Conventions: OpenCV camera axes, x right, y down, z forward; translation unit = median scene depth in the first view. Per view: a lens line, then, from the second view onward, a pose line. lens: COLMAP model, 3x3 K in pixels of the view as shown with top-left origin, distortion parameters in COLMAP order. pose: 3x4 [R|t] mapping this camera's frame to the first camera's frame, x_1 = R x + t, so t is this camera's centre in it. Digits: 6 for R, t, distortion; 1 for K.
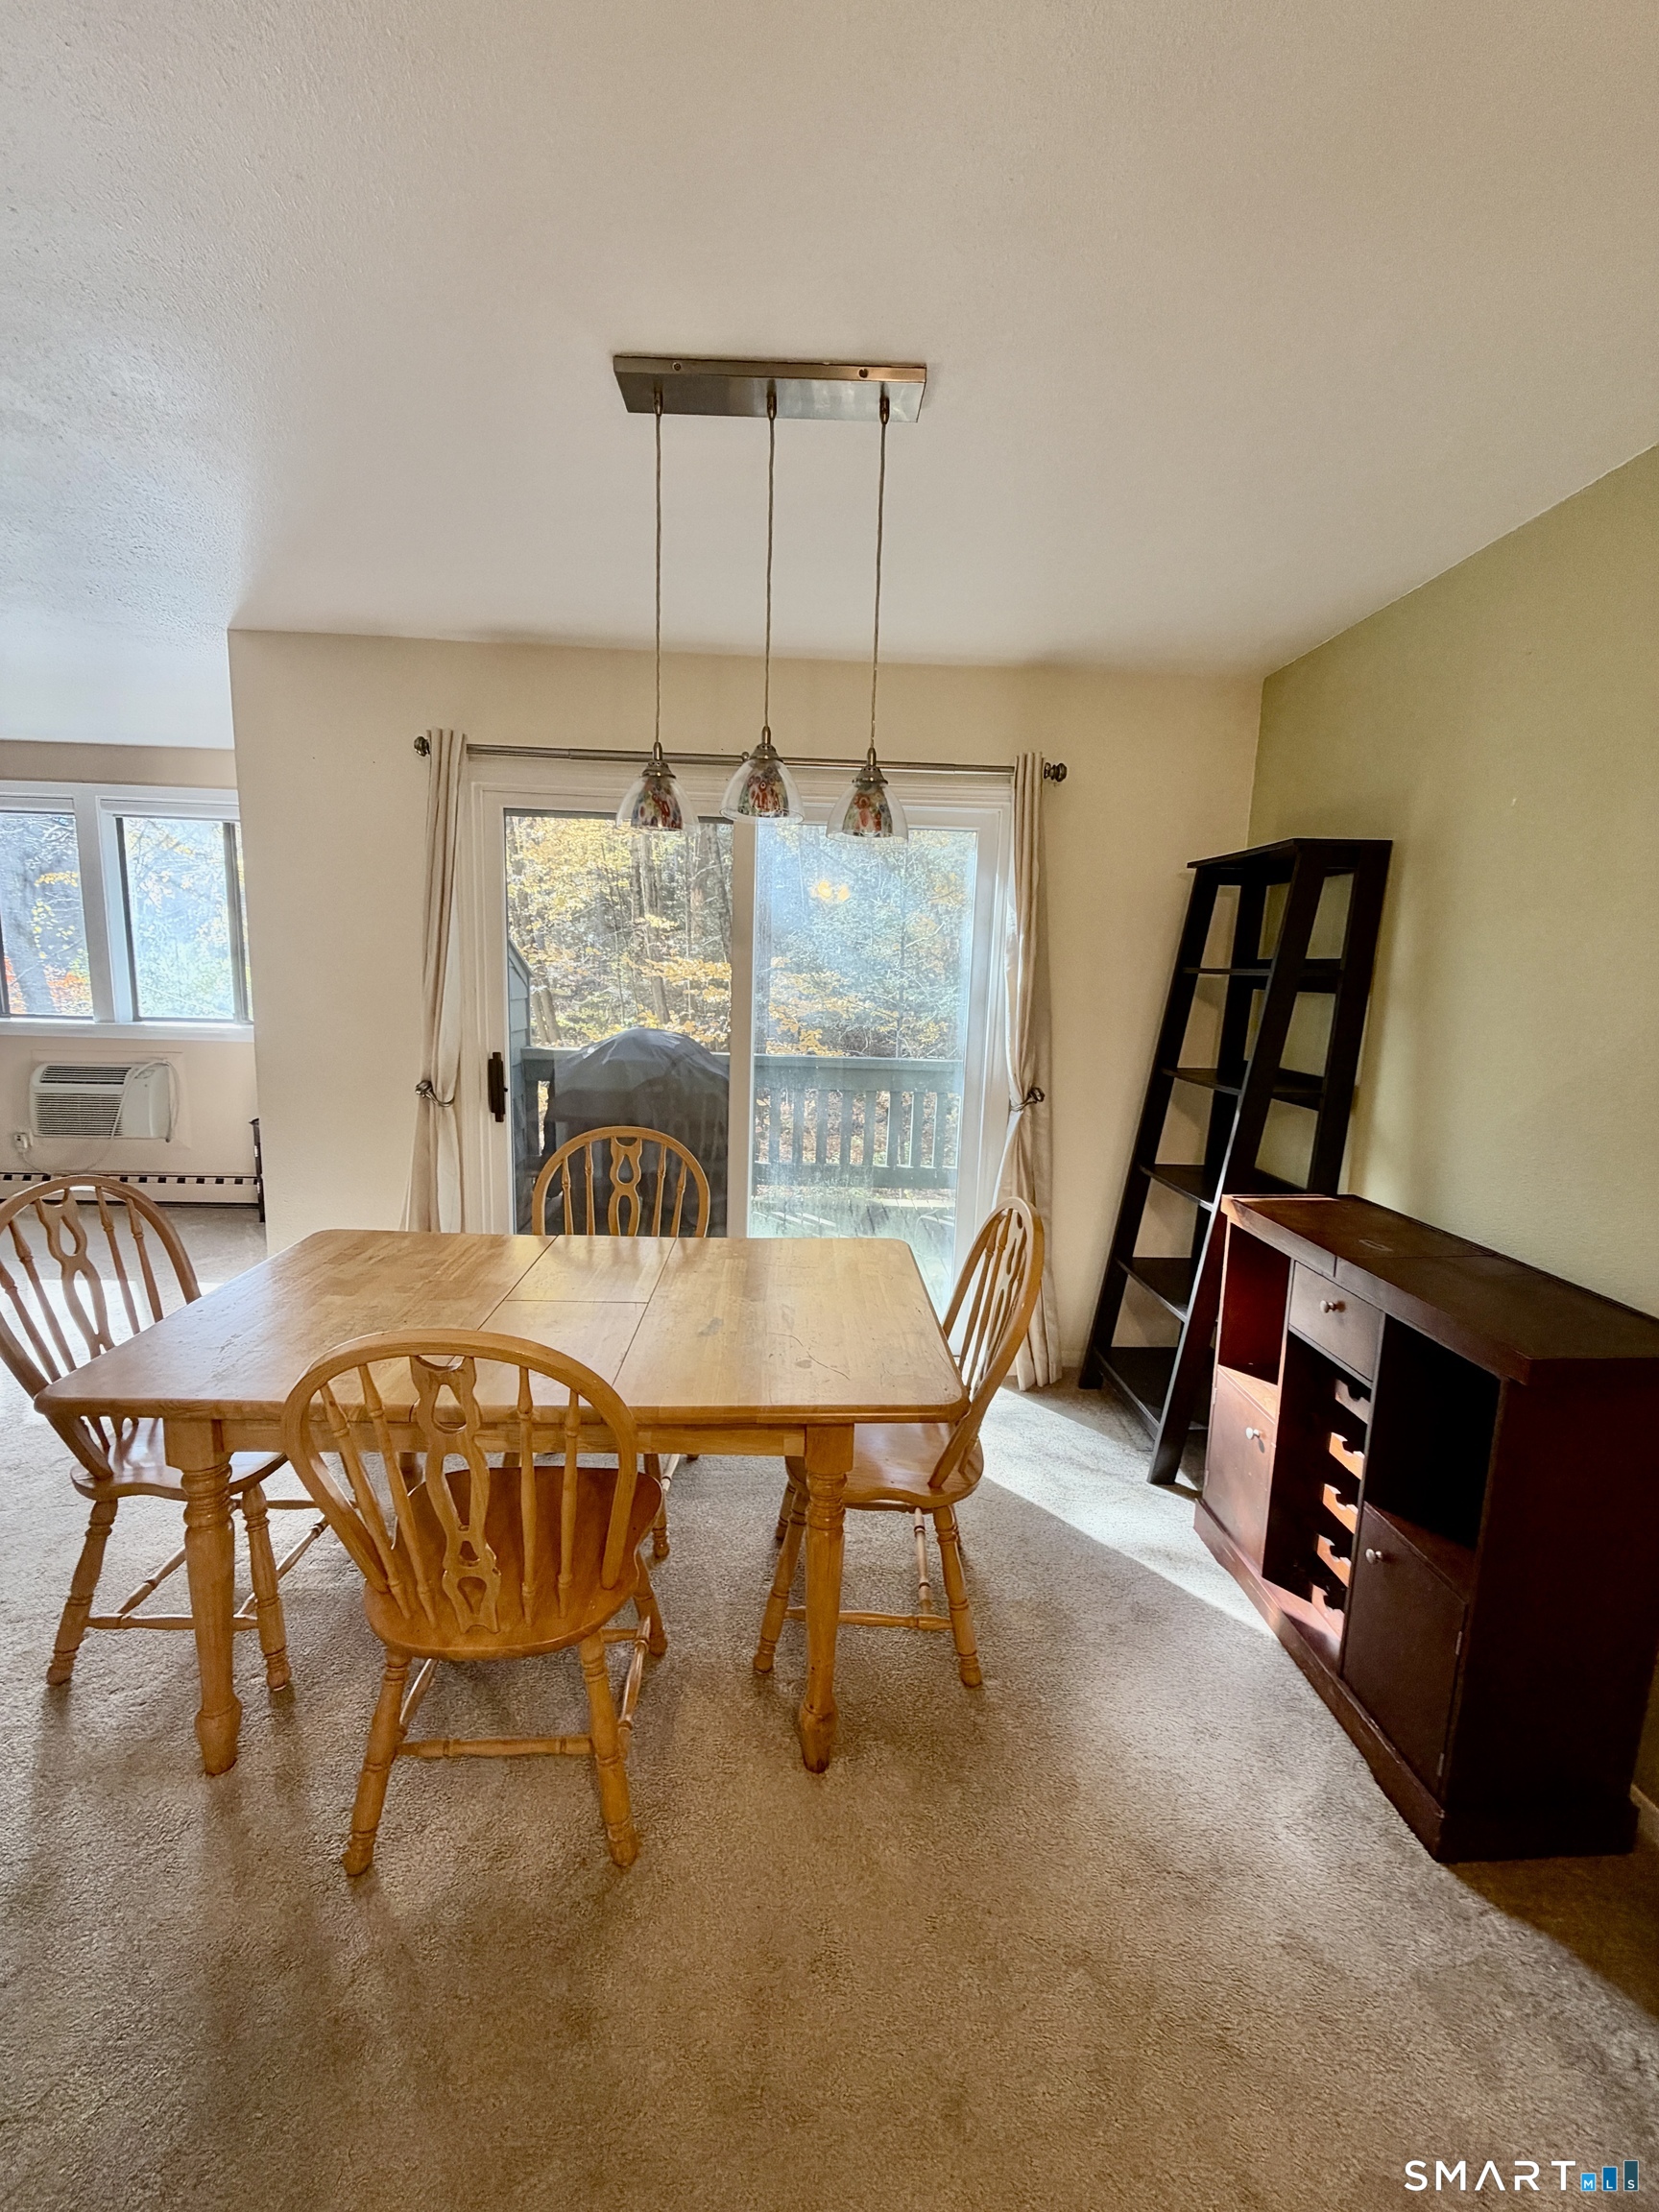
lens RADIAL K [[885.4, 0, 829.5], [0, 885.4, 1106.0], [0, 0, 1]] dist [-0.000234, 0.000075]
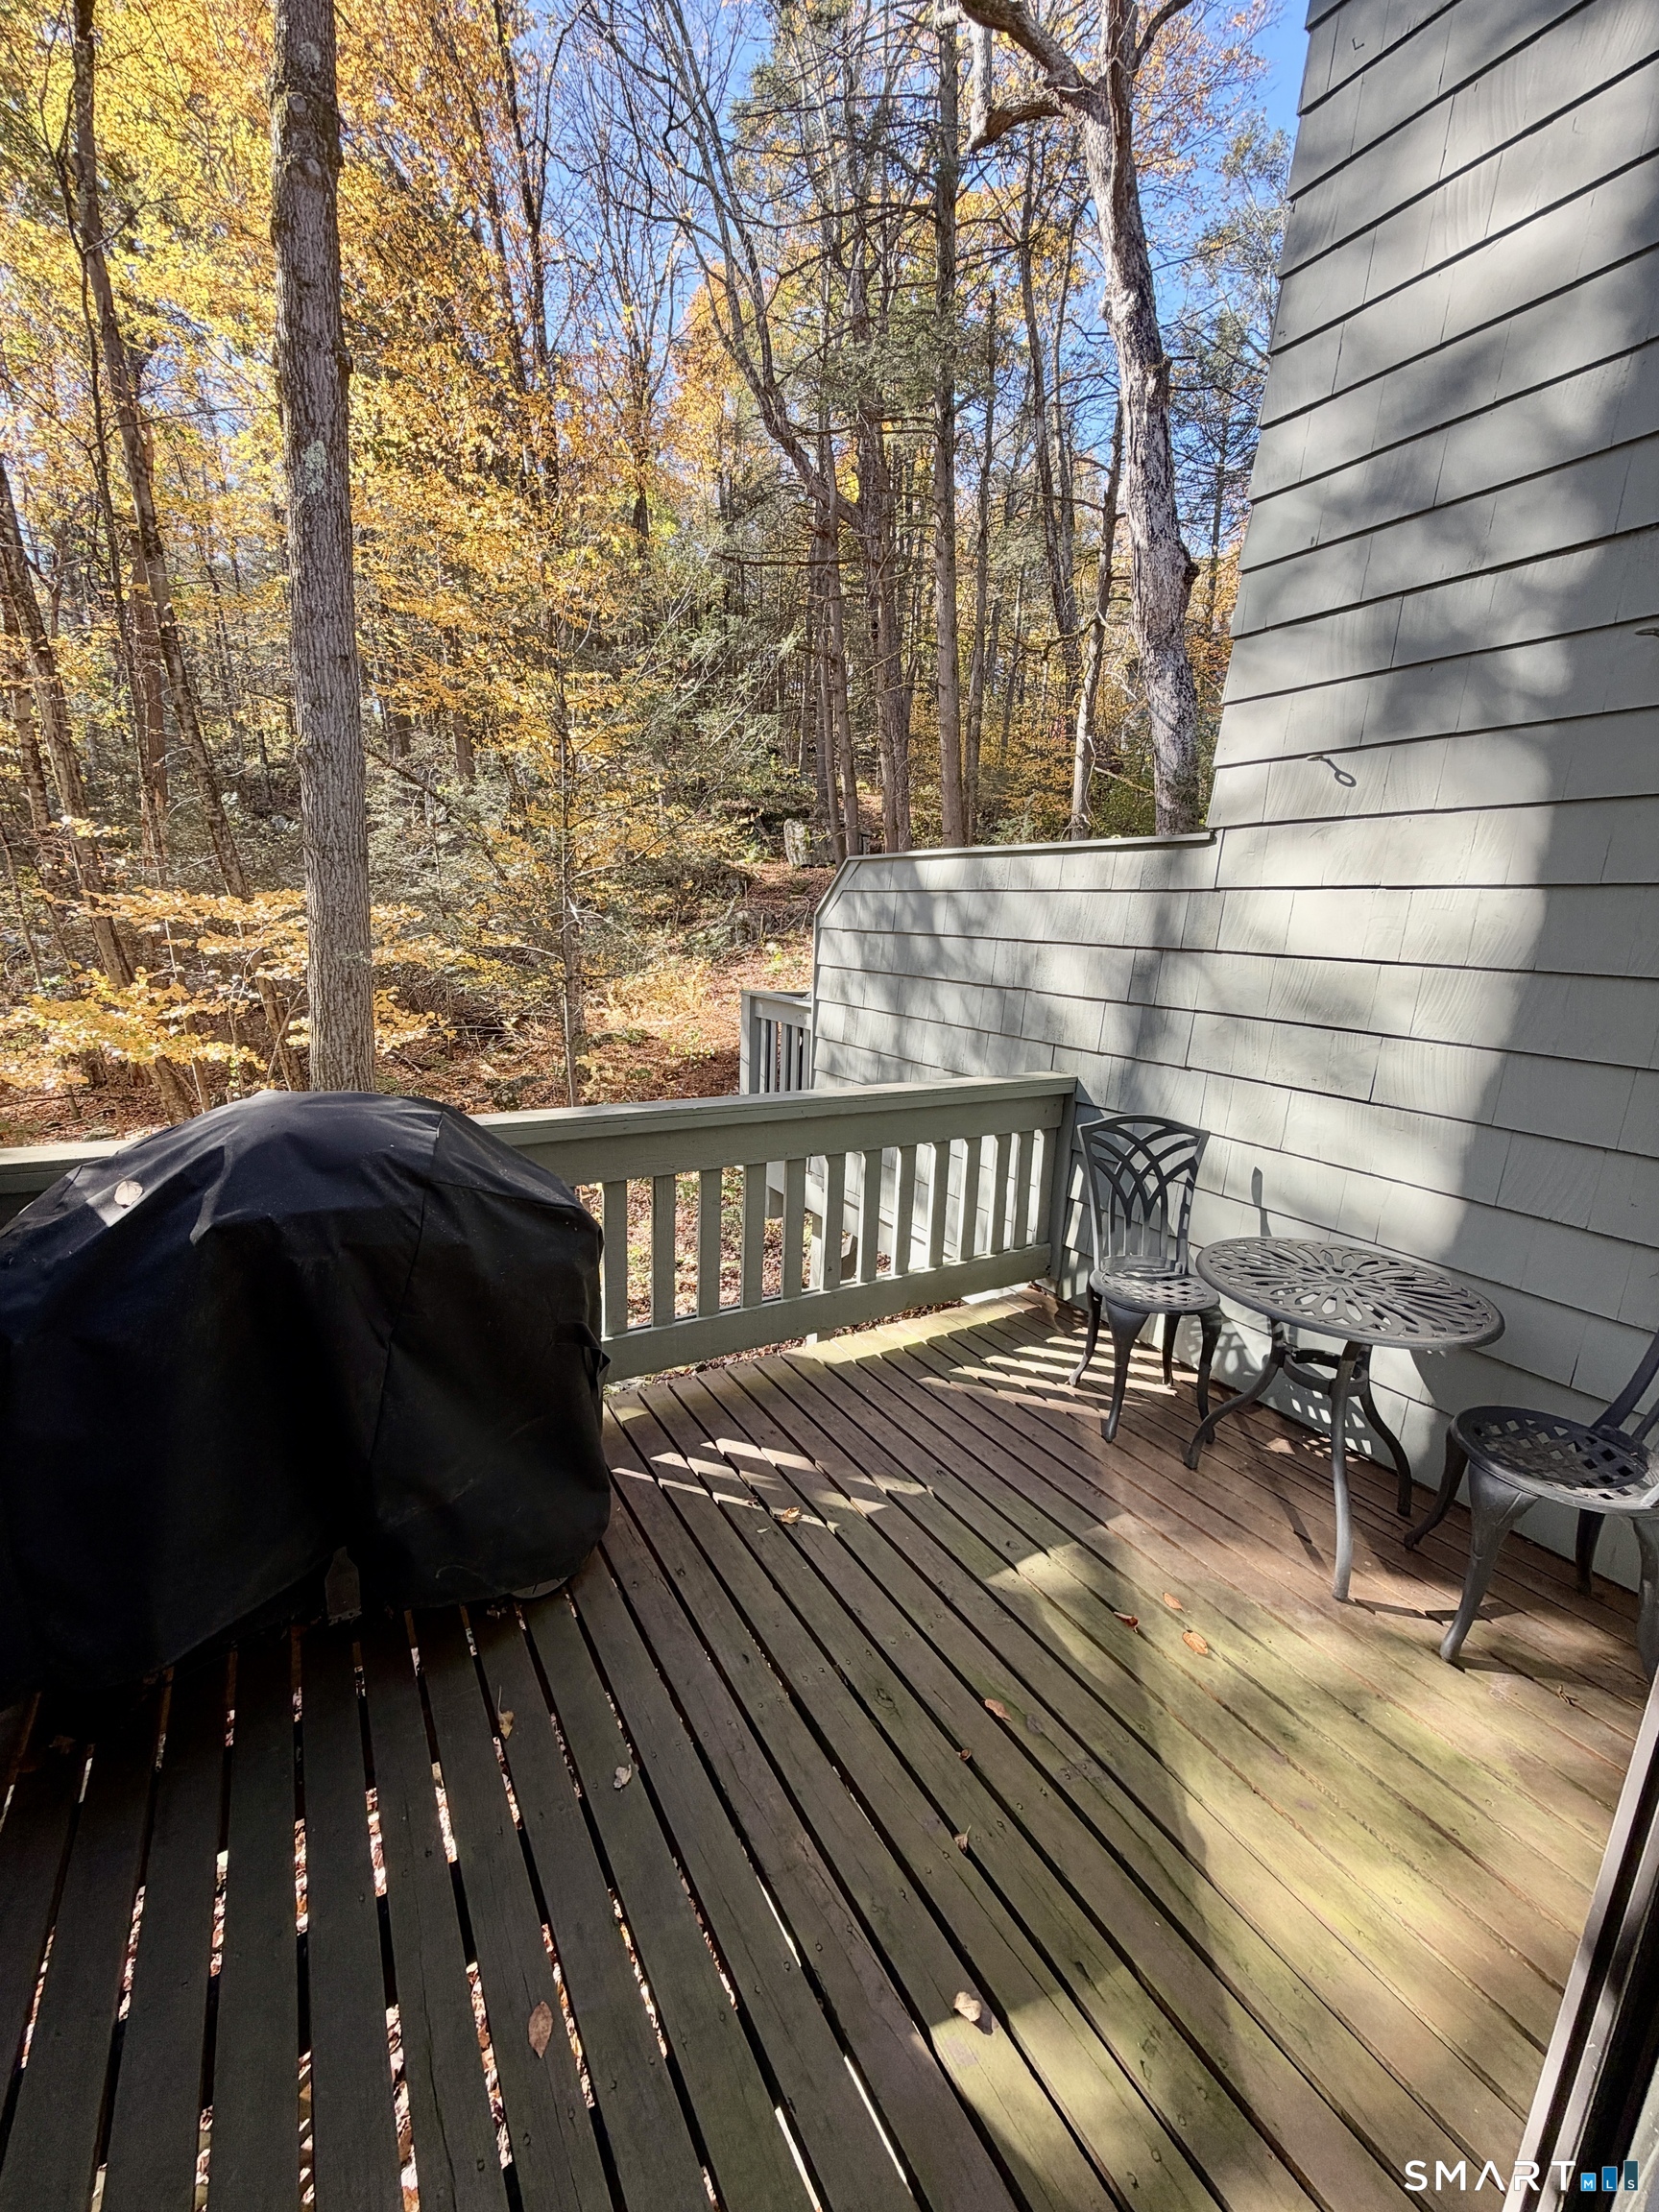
lens RADIAL K [[885.4, 0, 829.5], [0, 885.4, 1106.0], [0, 0, 1]] dist [-0.000234, 0.000075]
pose [[0.873292, -0.096689, 0.477507, -0.088396], [0.065405, 0.994504, 0.081758, -0.043358], [-0.482787, -0.040167, 0.874816, 0.276857]]
